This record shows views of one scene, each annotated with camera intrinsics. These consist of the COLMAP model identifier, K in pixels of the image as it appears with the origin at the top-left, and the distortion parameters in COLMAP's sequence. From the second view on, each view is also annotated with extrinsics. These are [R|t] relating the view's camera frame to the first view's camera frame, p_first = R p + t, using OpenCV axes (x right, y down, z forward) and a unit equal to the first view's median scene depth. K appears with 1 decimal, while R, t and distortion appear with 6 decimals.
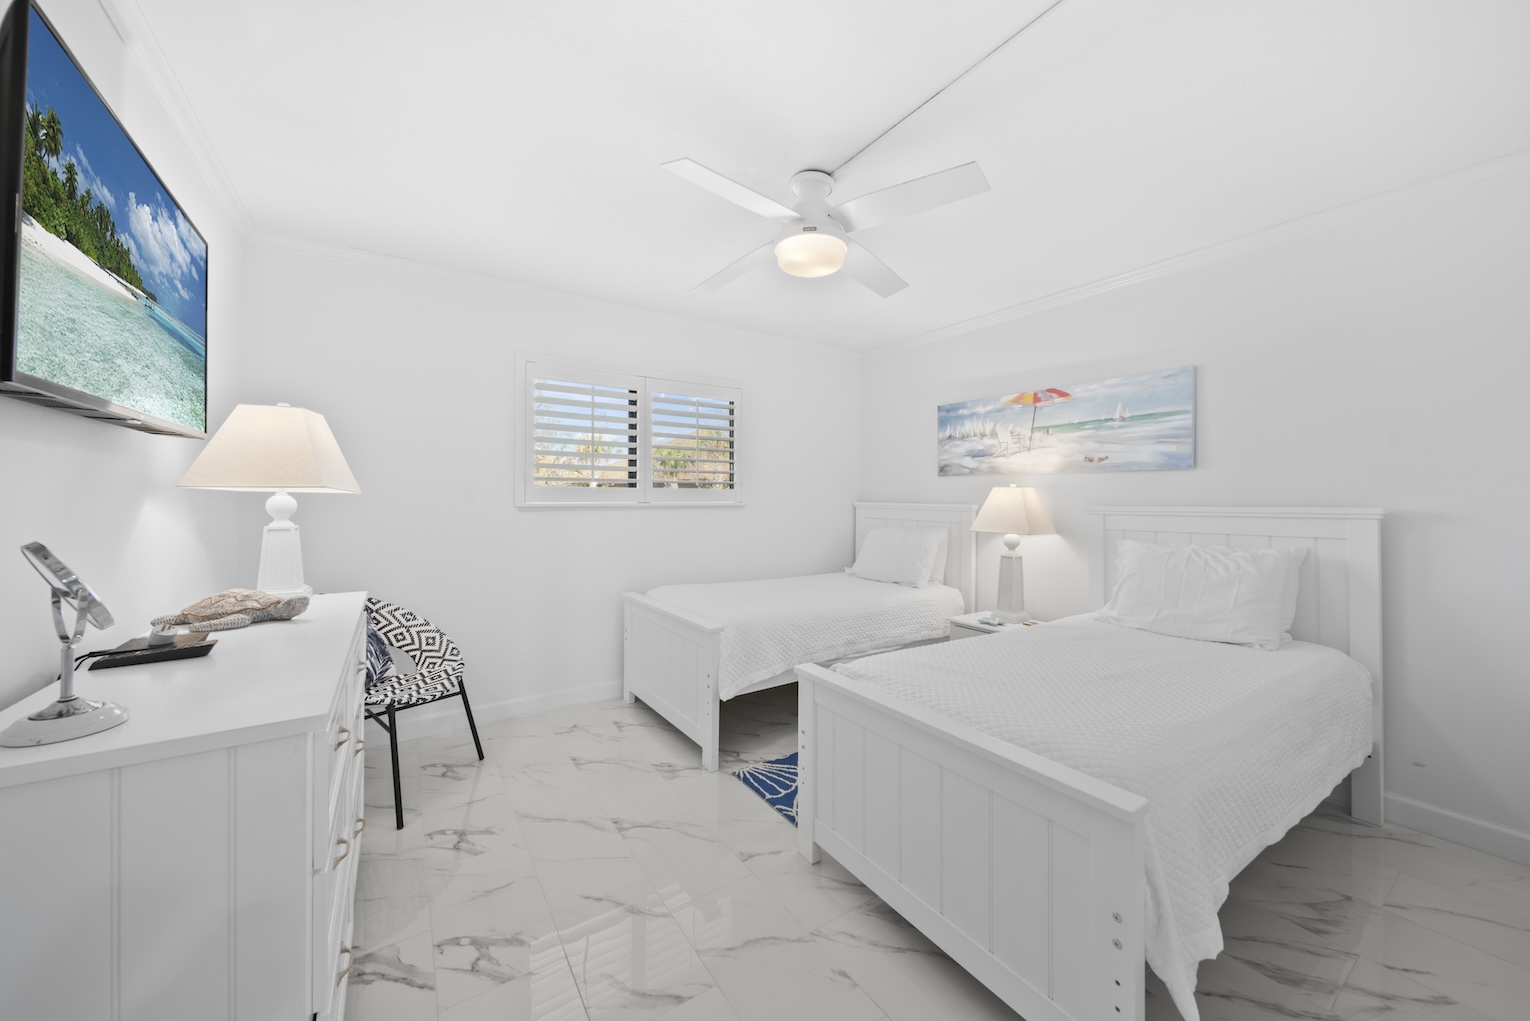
lens RADIAL K [[548.2, 0, 756.3], [0, 548.2, 499.4], [0, 0, 1]] dist [0.005108, -0.002116]
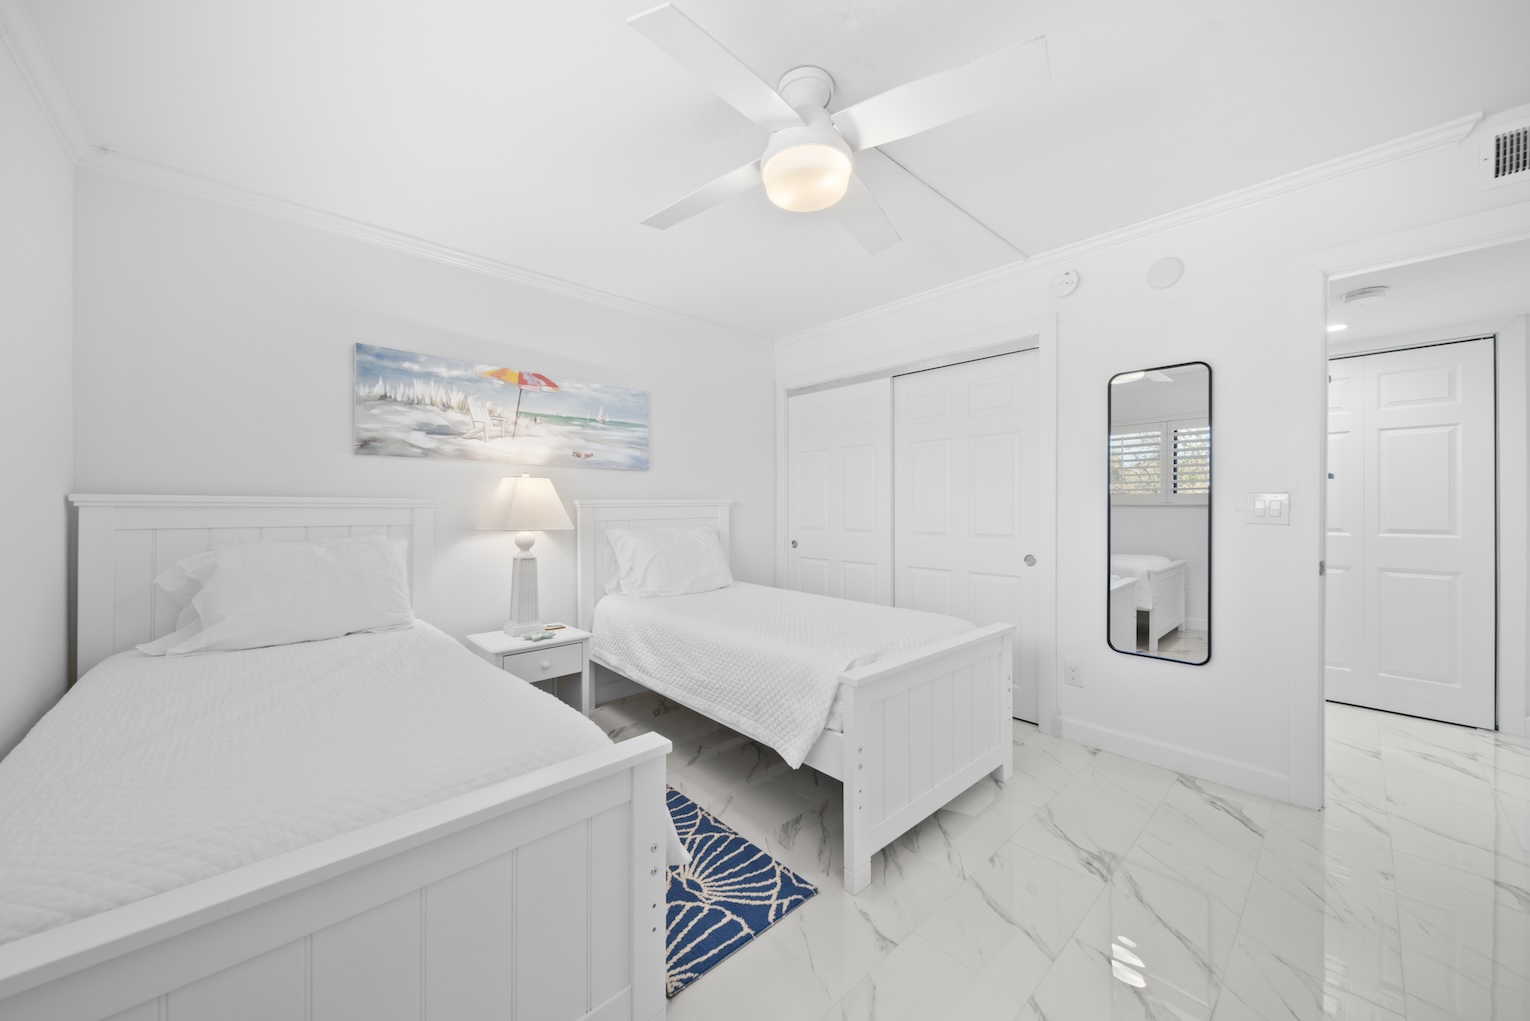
lens RADIAL K [[548.2, 0, 760.2], [0, 548.2, 510.5], [0, 0, 1]] dist [0.005108, -0.002116]
pose [[-0.161201, -0.014782, 0.986811, -0.443078], [0.001543, 0.999883, 0.015230, 0.016377], [-0.986920, 0.003978, -0.161159, 0.769907]]
